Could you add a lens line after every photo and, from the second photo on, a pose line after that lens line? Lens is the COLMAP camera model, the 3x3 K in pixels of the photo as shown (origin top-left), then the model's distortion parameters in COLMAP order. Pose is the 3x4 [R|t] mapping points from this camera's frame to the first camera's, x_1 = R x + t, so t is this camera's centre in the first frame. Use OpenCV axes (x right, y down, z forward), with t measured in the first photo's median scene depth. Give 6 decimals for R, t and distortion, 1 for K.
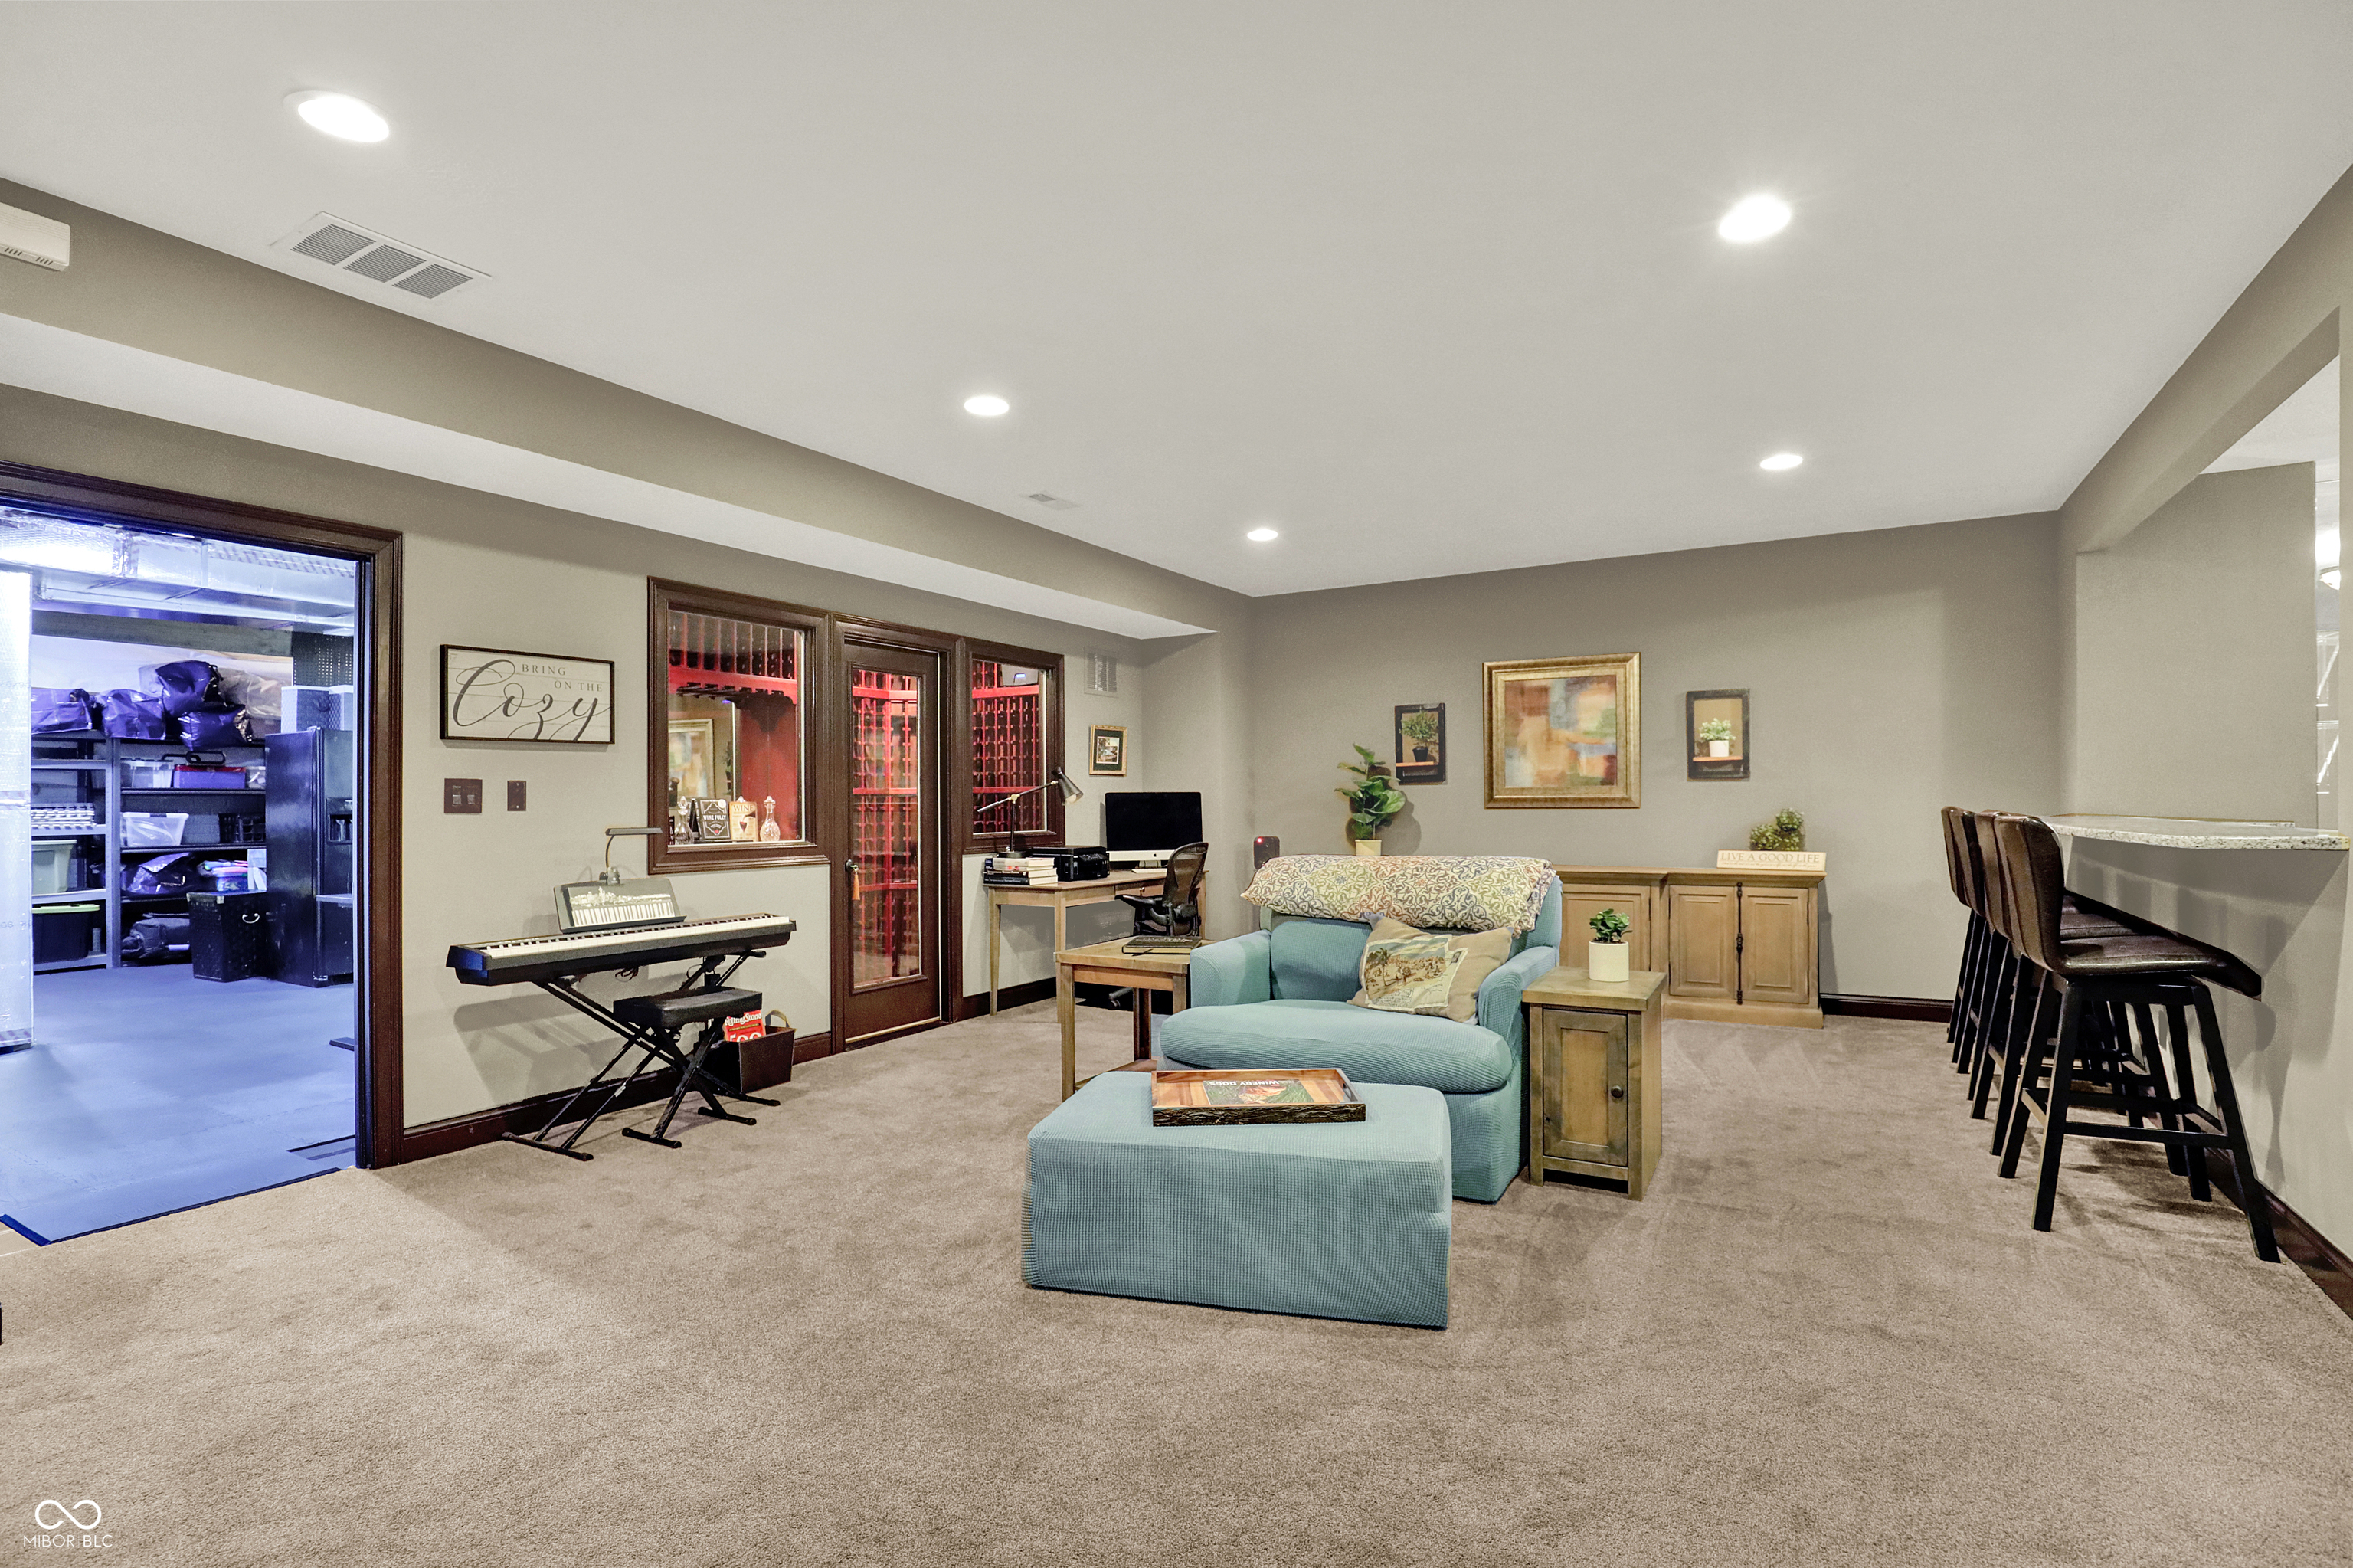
lens RADIAL K [[1116.4, 0, 1170.5], [0, 1116.4, 761.0], [0, 0, 1]] dist [-0.031845, 0.005704]
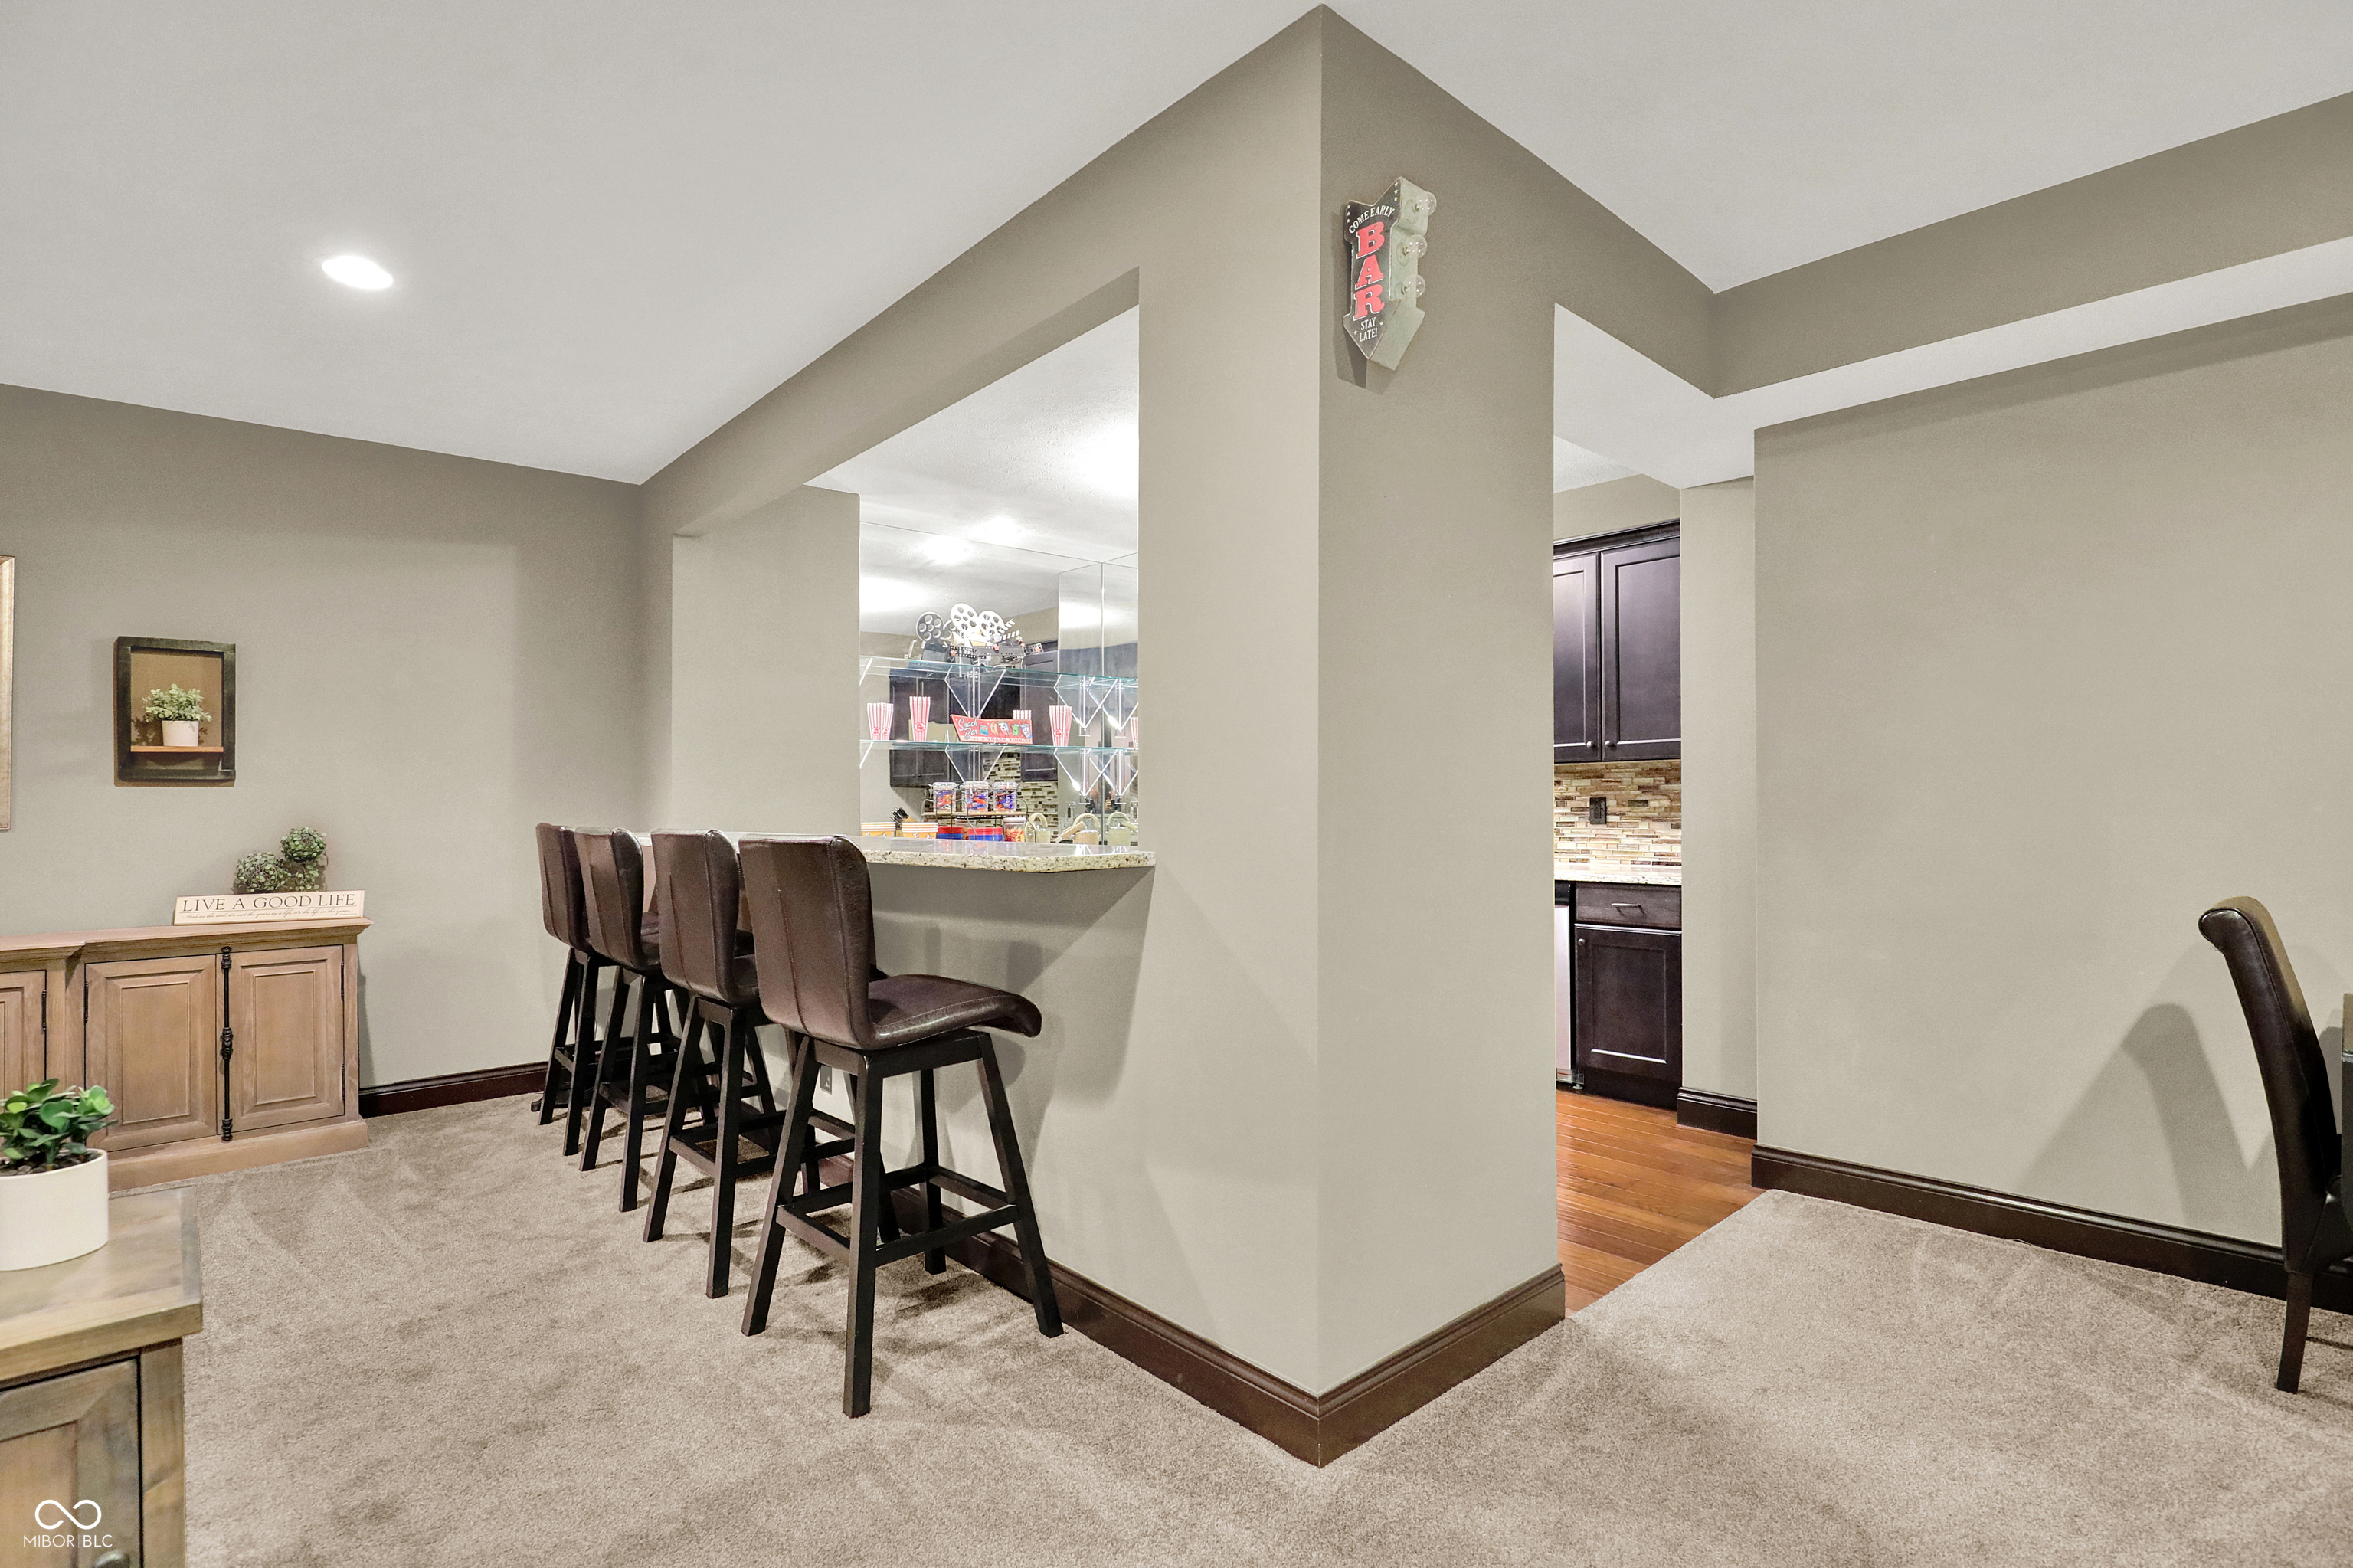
lens RADIAL K [[1116.4, 0, 1180.8], [0, 1116.4, 799.3], [0, 0, 1]] dist [-0.031845, 0.005704]
pose [[0.300290, 0.003982, 0.953840, 0.083385], [-0.027497, 0.999612, 0.004483, 0.008151], [-0.953452, -0.027574, 0.300283, 0.295194]]
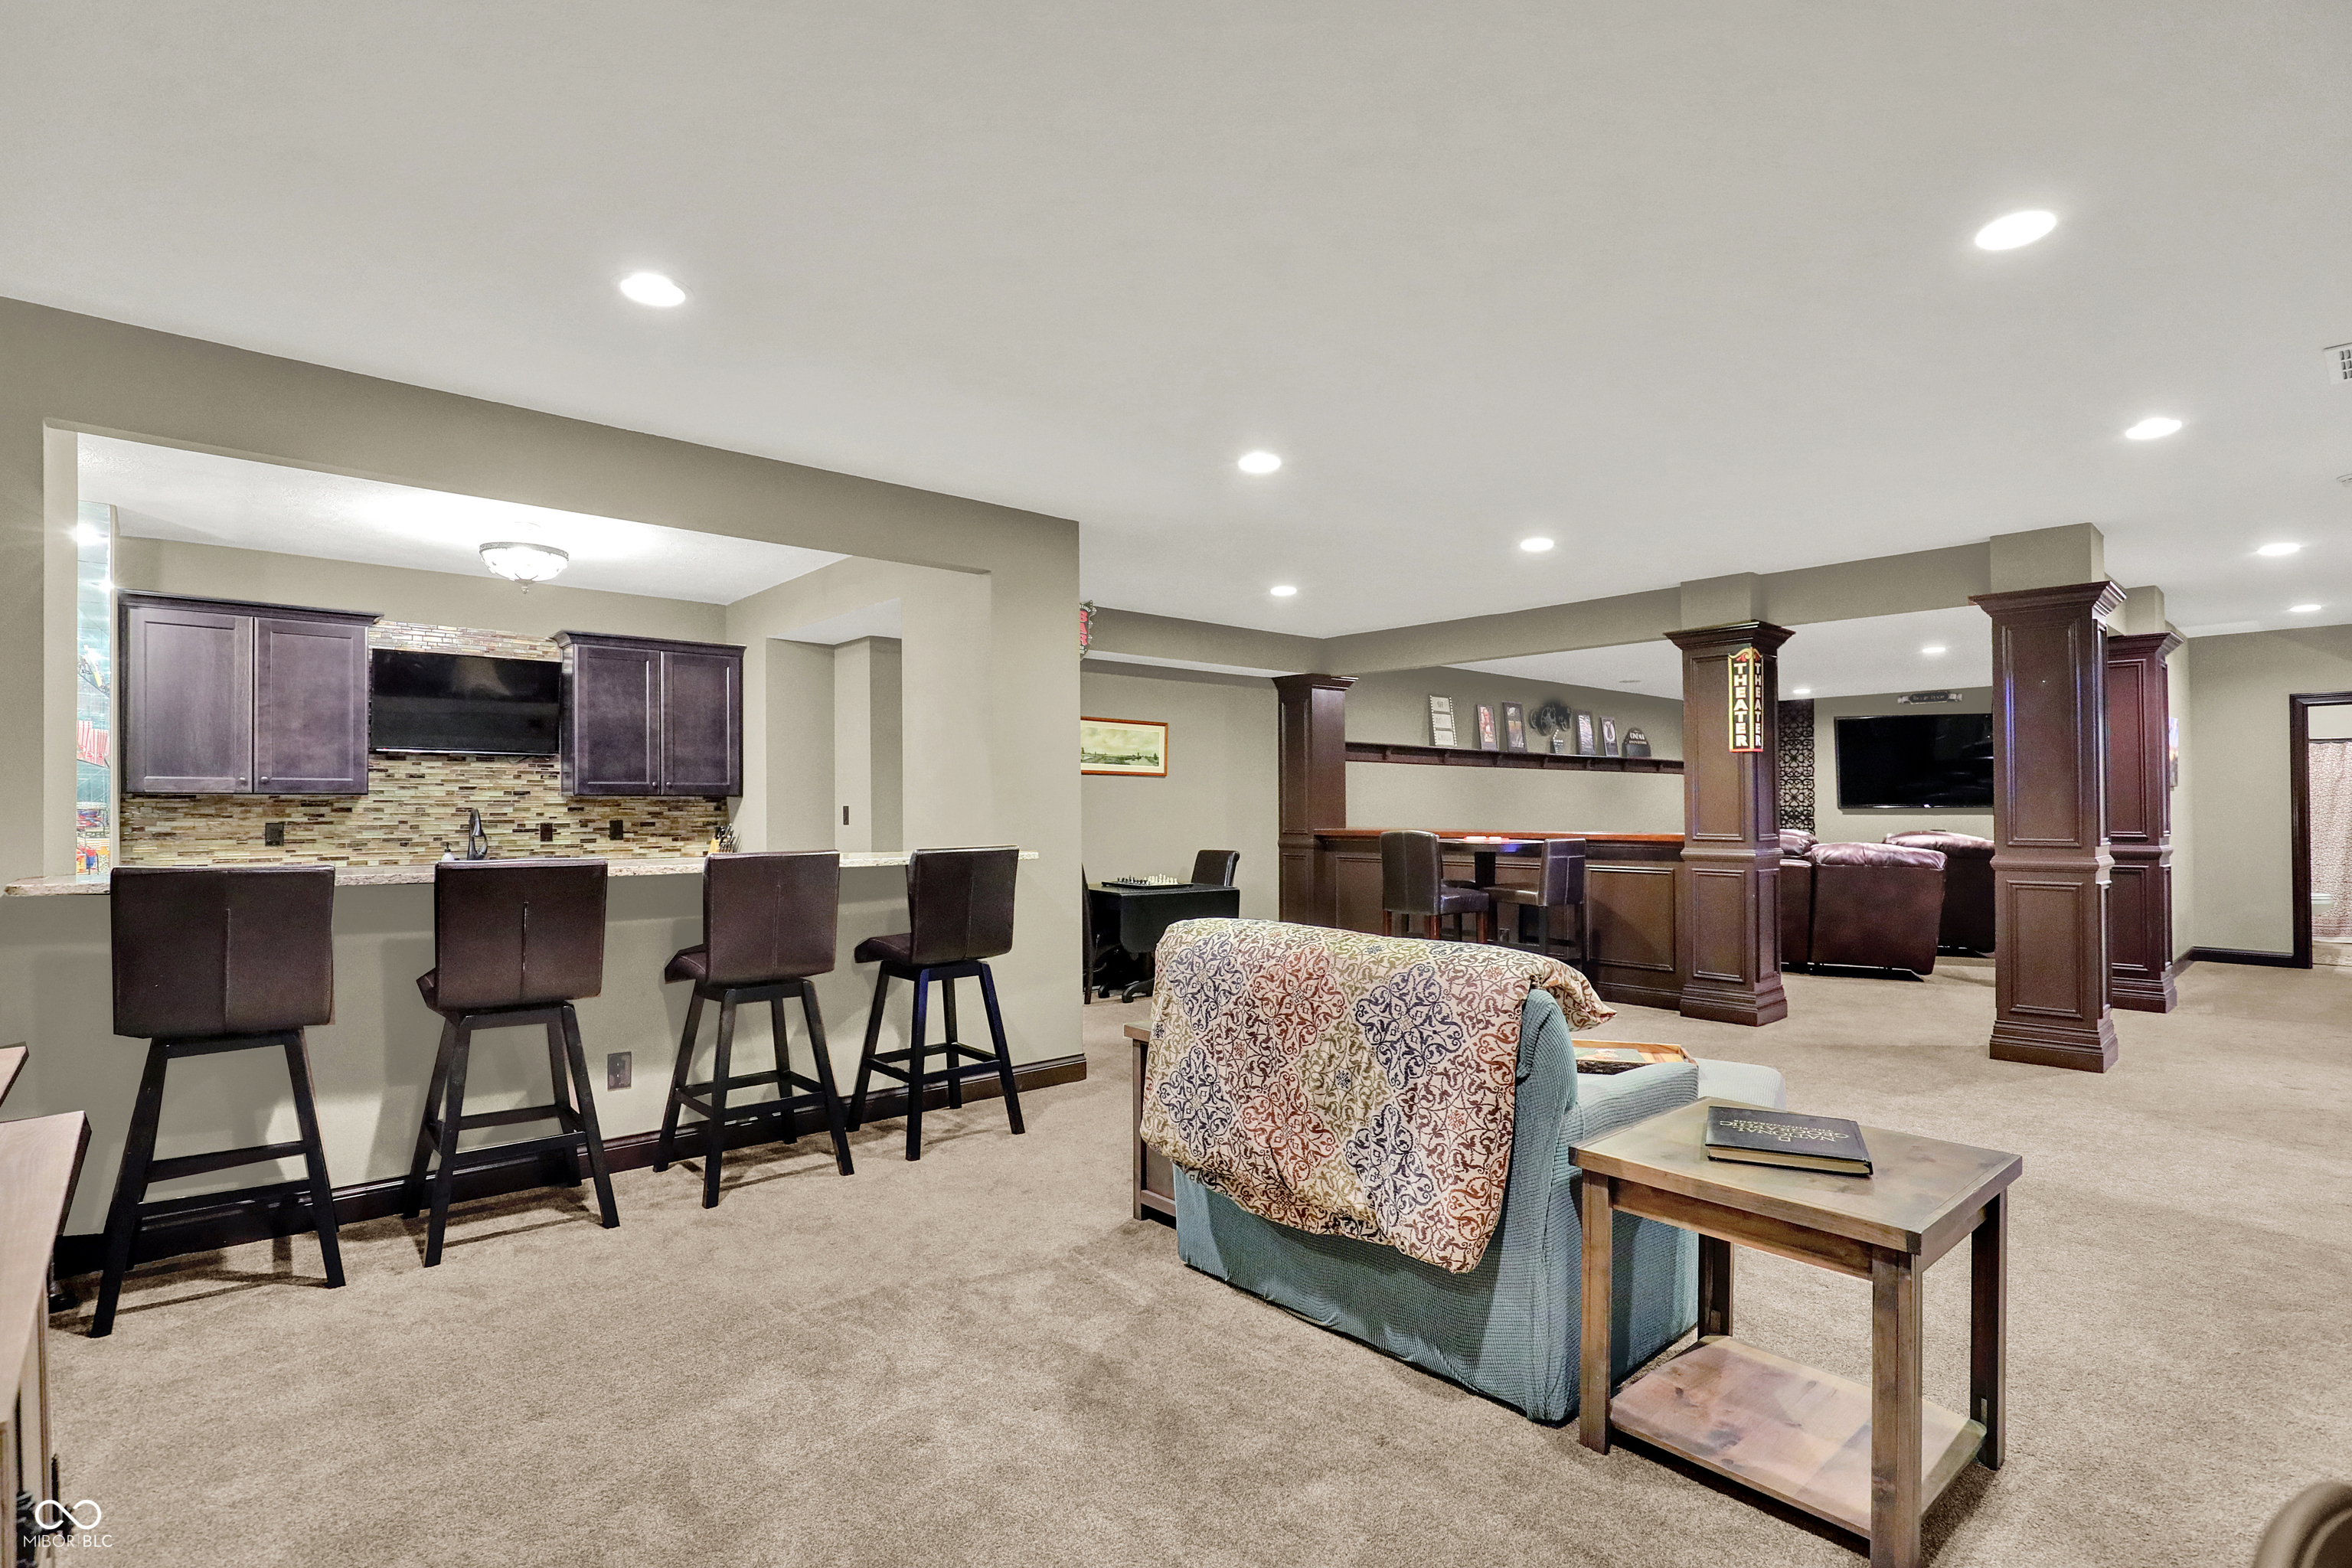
lens RADIAL K [[1115.9, 0, 1181.7], [0, 1115.9, 793.4], [0, 0, 1]] dist [-0.031845, 0.005704]
pose [[-0.947824, 0.011142, 0.318599, 0.060762], [-0.004255, 0.998858, -0.047591, 0.026338], [-0.318765, -0.046463, -0.946694, 1.172452]]
